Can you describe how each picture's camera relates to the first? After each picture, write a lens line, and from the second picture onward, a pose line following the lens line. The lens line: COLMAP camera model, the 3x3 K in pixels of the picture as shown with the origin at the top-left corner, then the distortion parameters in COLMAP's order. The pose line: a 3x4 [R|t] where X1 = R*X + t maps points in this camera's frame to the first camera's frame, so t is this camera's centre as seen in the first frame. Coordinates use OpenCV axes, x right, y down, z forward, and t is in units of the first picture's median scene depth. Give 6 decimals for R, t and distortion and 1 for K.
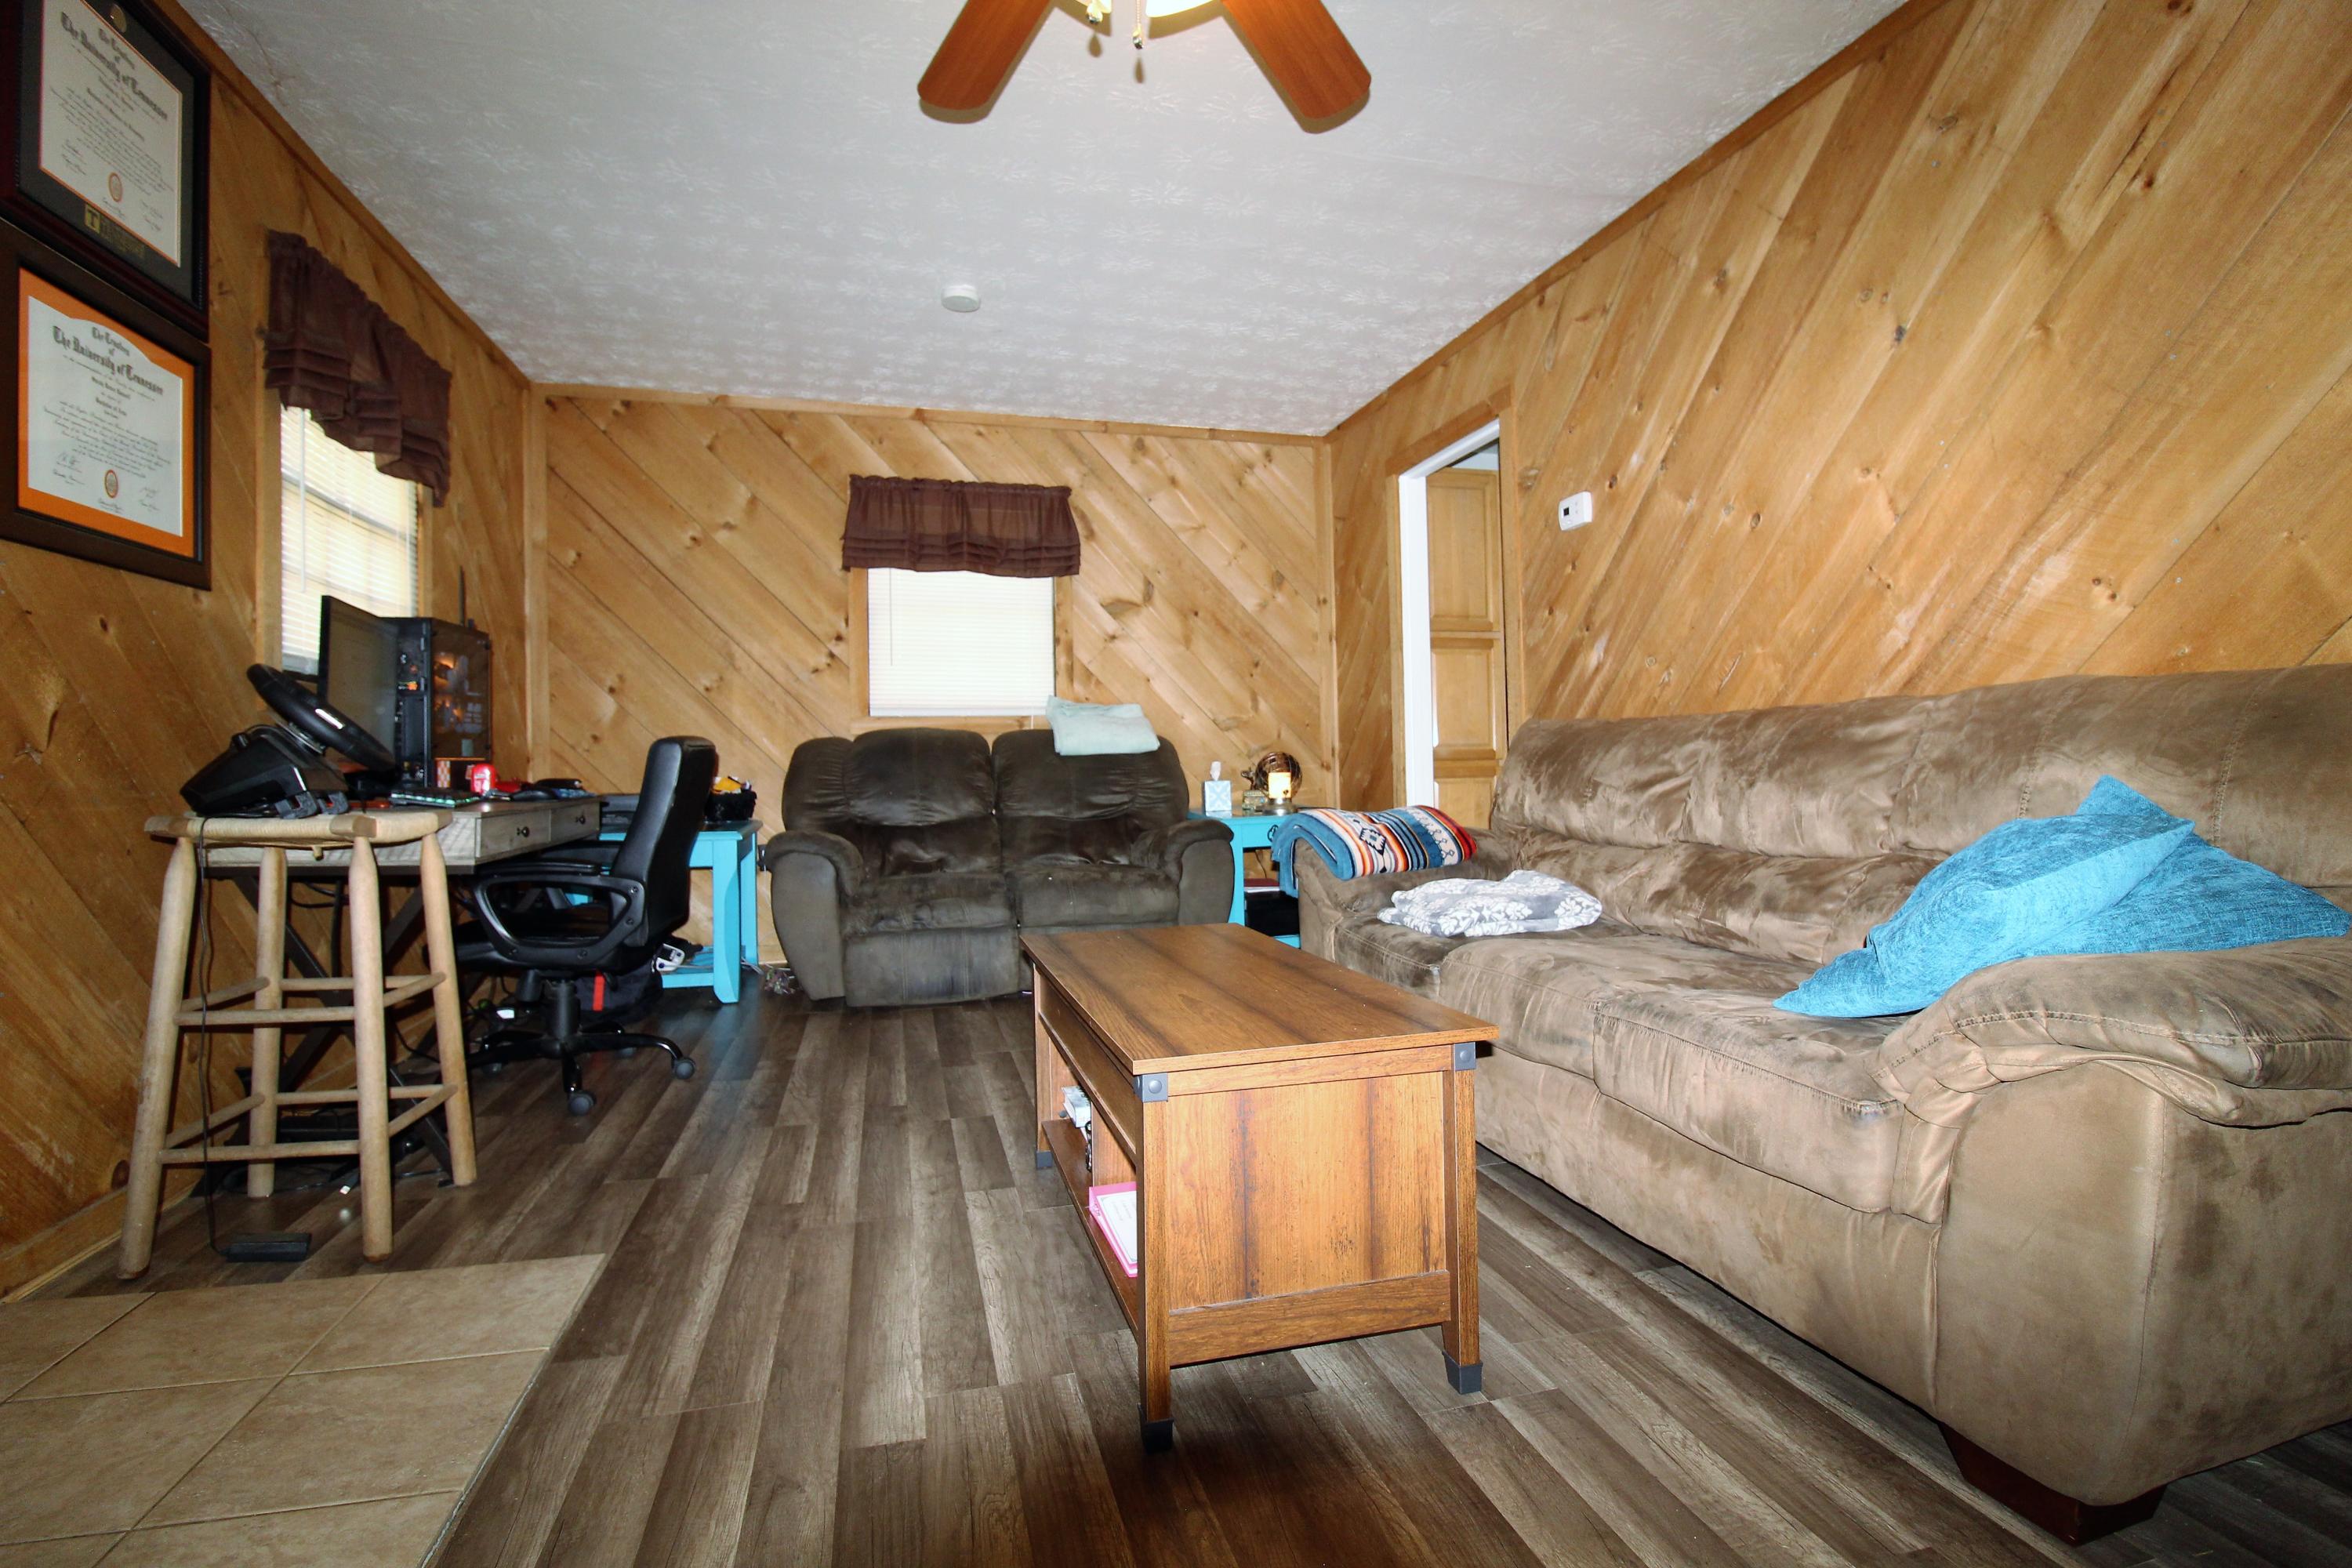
lens RADIAL K [[1091.0, 0, 1182.9], [0, 1091.0, 754.8], [0, 0, 1]] dist [-0.000085, -0.013800]
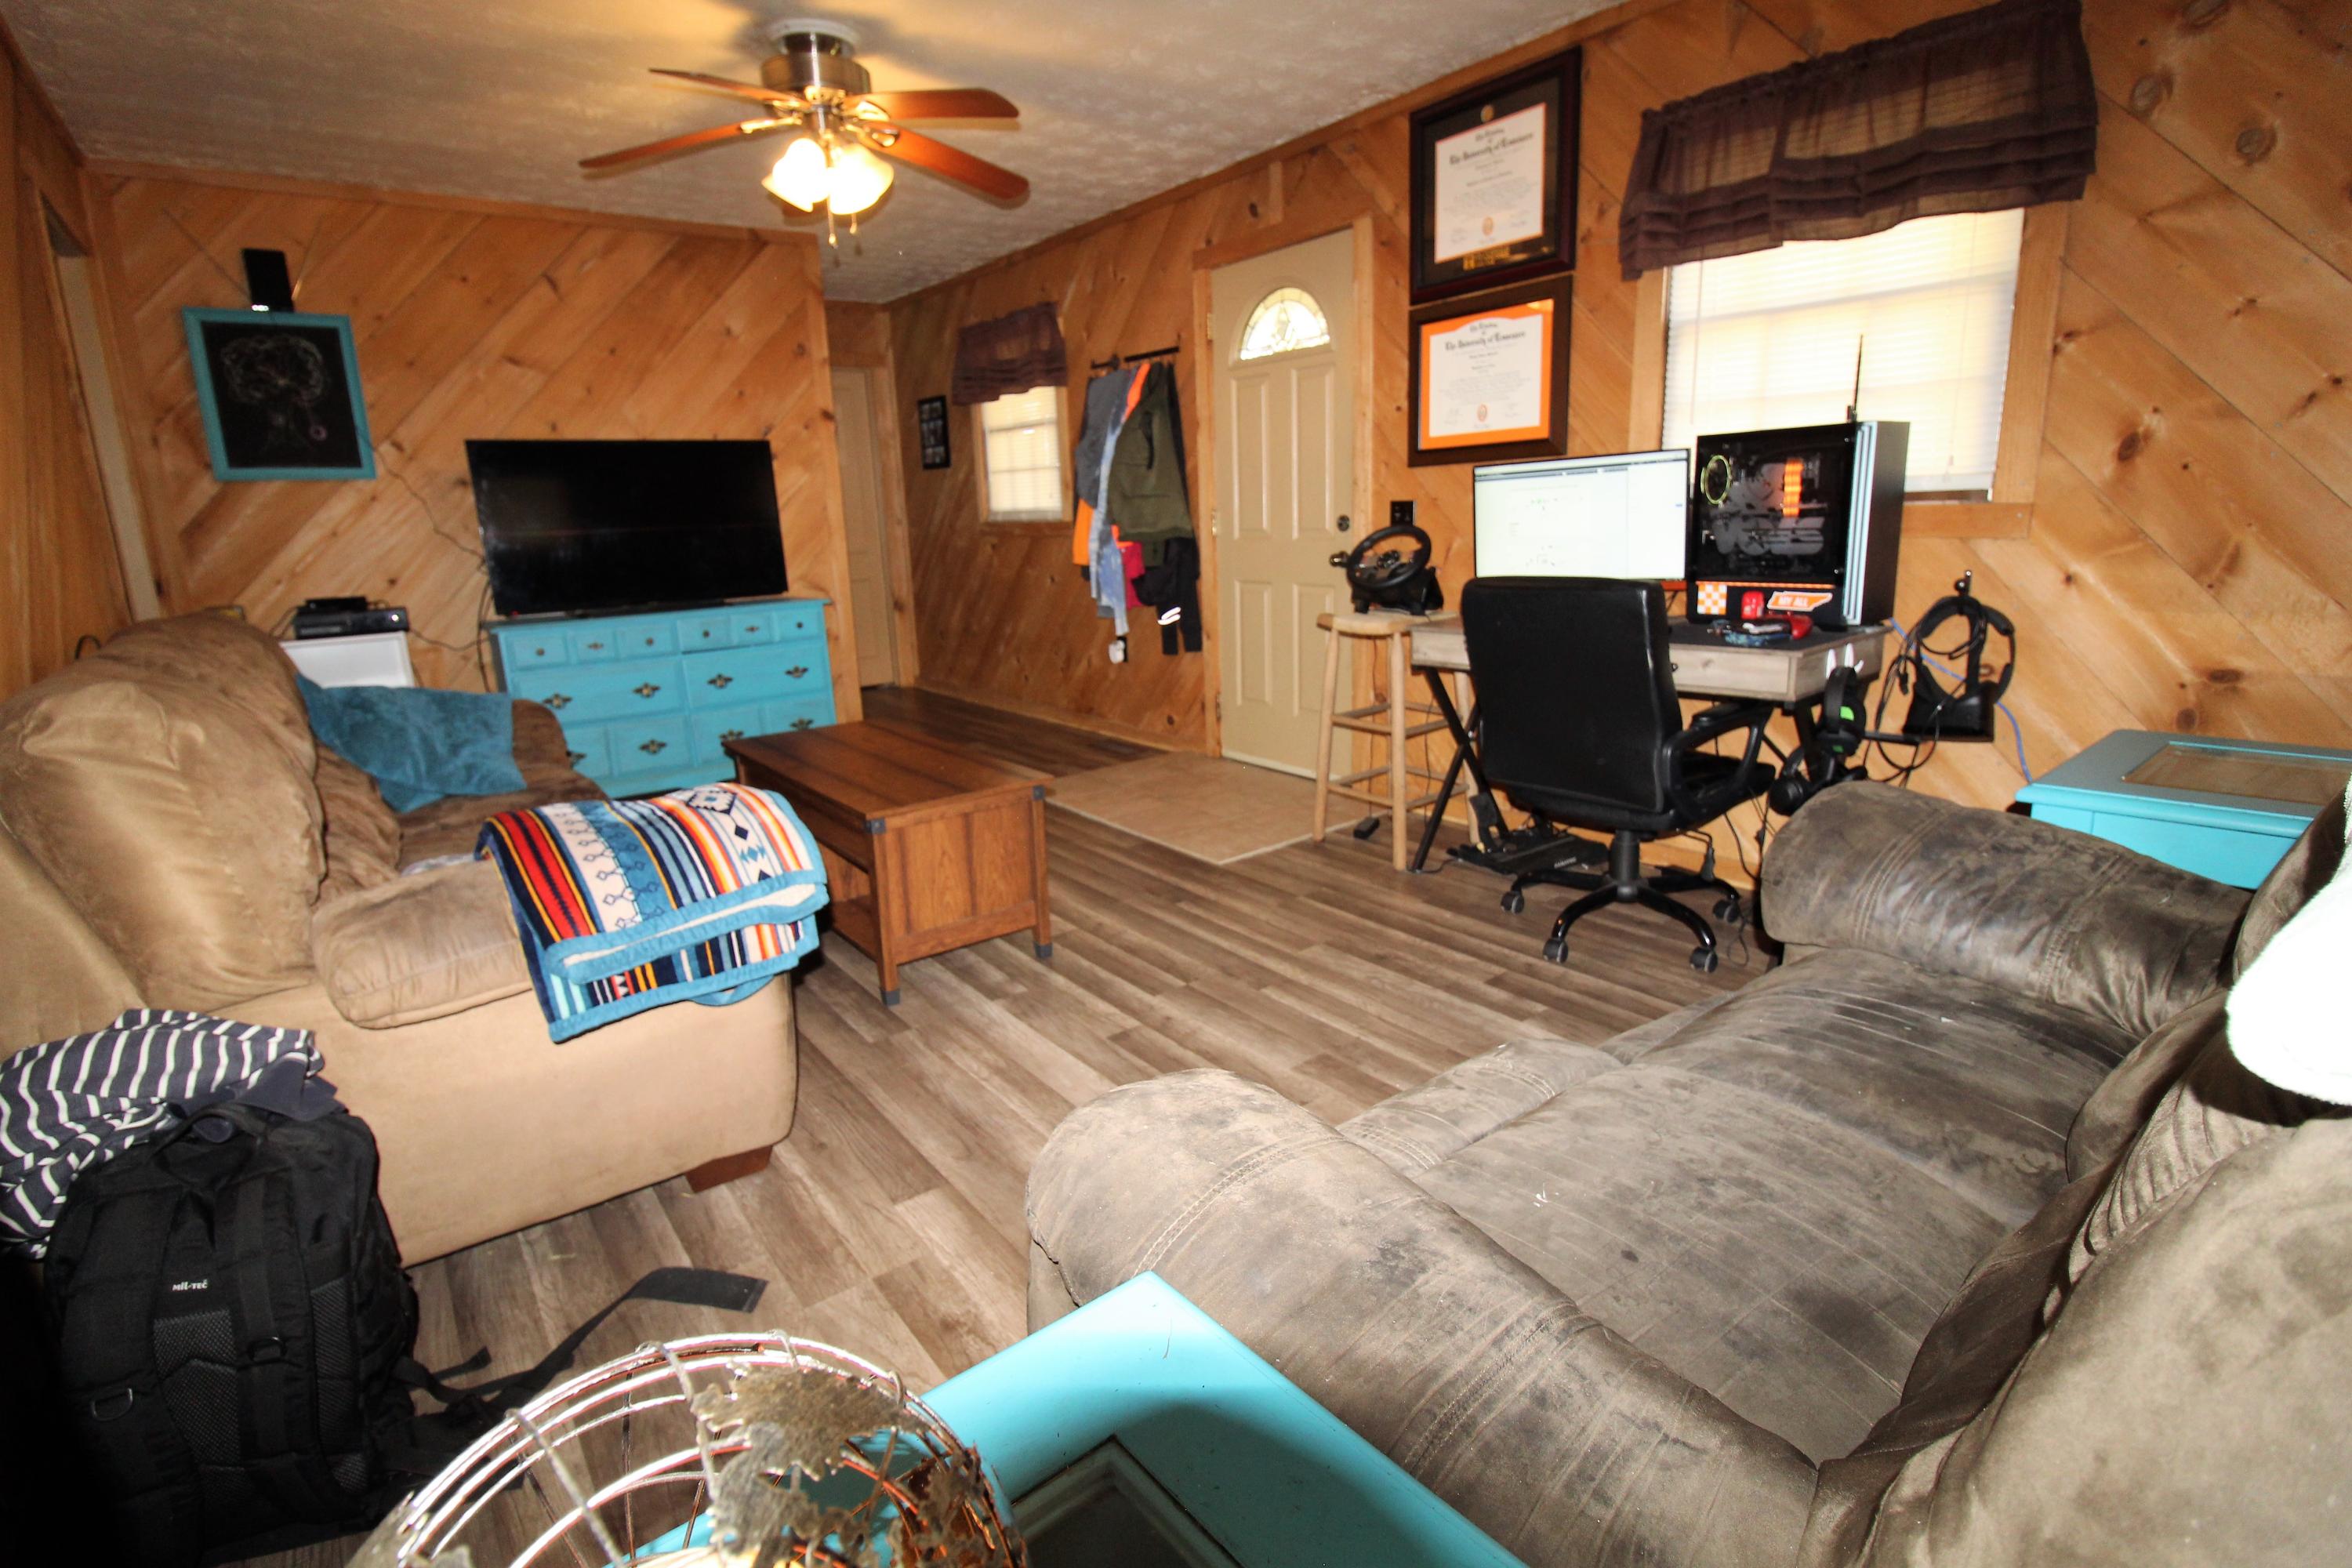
lens RADIAL K [[1085.4, 0, 1186.9], [0, 1085.4, 762.9], [0, 0, 1]] dist [-0.001110, -0.015593]
pose [[-0.917331, 0.136872, -0.373857, 0.125895], [0.053383, 0.972853, 0.225183, -0.085122], [0.394530, 0.186610, -0.899735, 1.733911]]
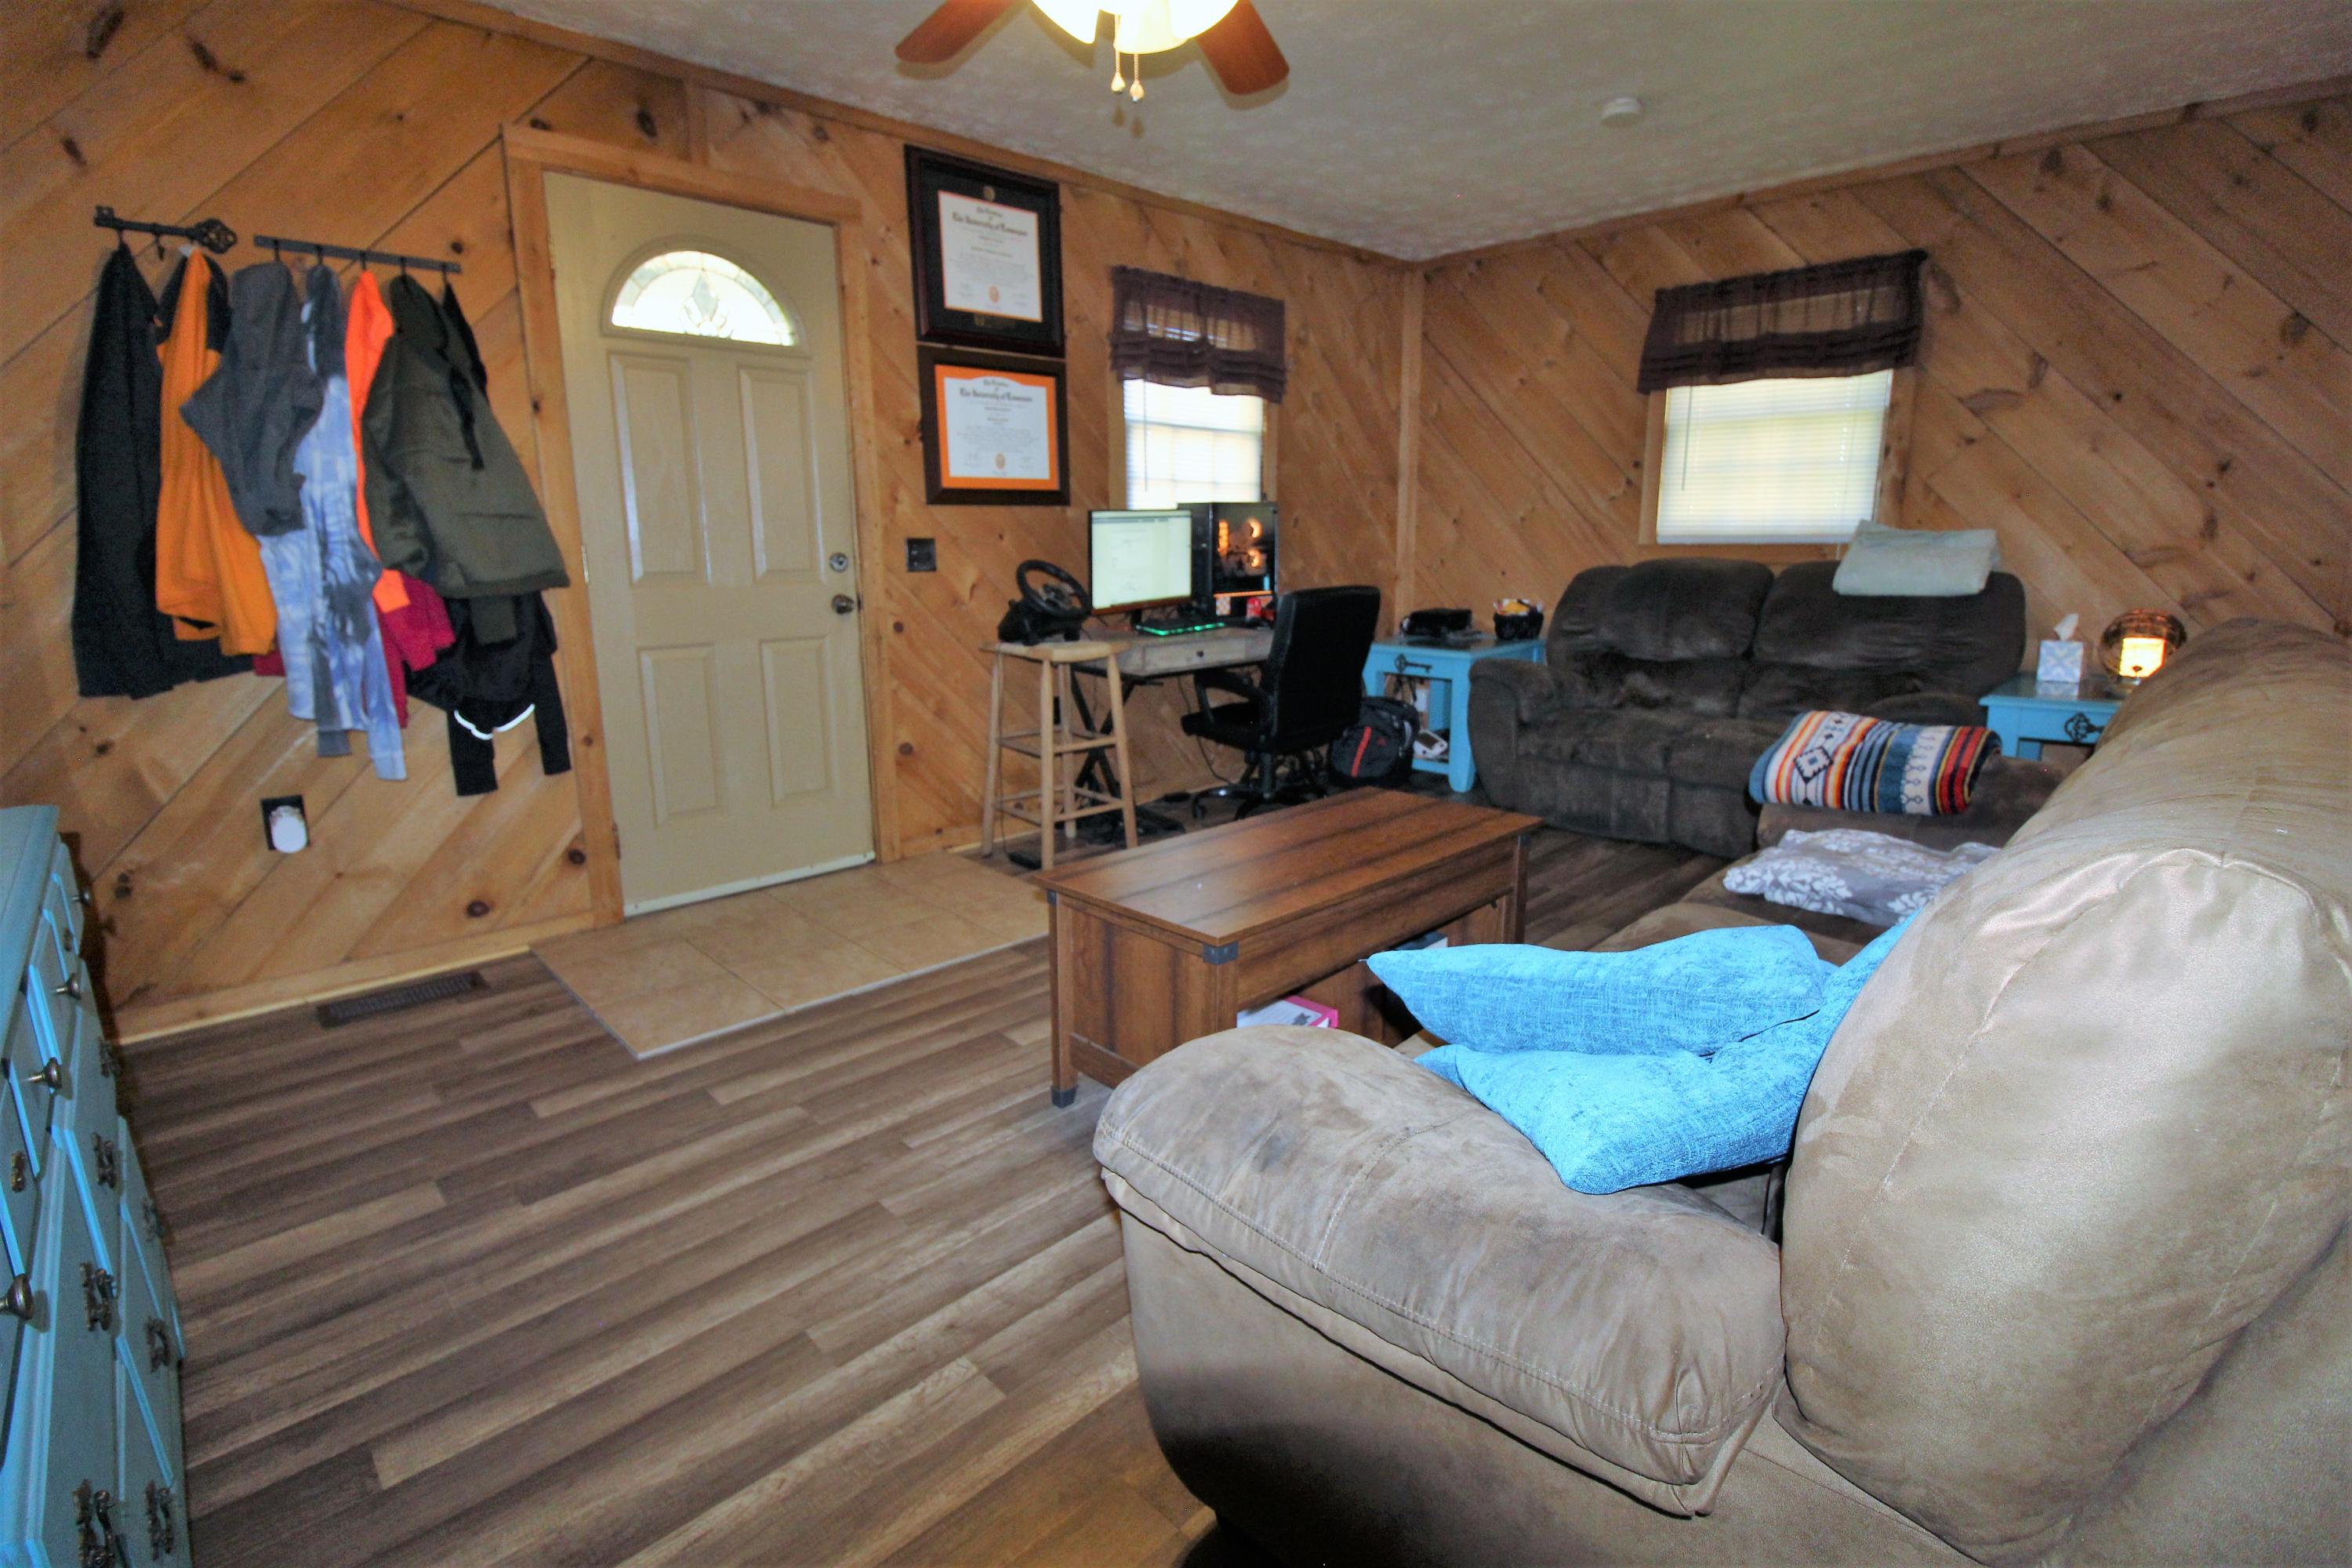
lens RADIAL K [[1073.1, 0, 1183.0], [0, 1073.1, 773.8], [0, 0, 1]] dist [-0.004854, -0.015098]
pose [[0.491703, 0.195972, -0.848424, 0.626104], [0.011154, 0.972848, 0.231177, -0.103358], [0.870692, -0.123134, 0.476166, 0.210882]]
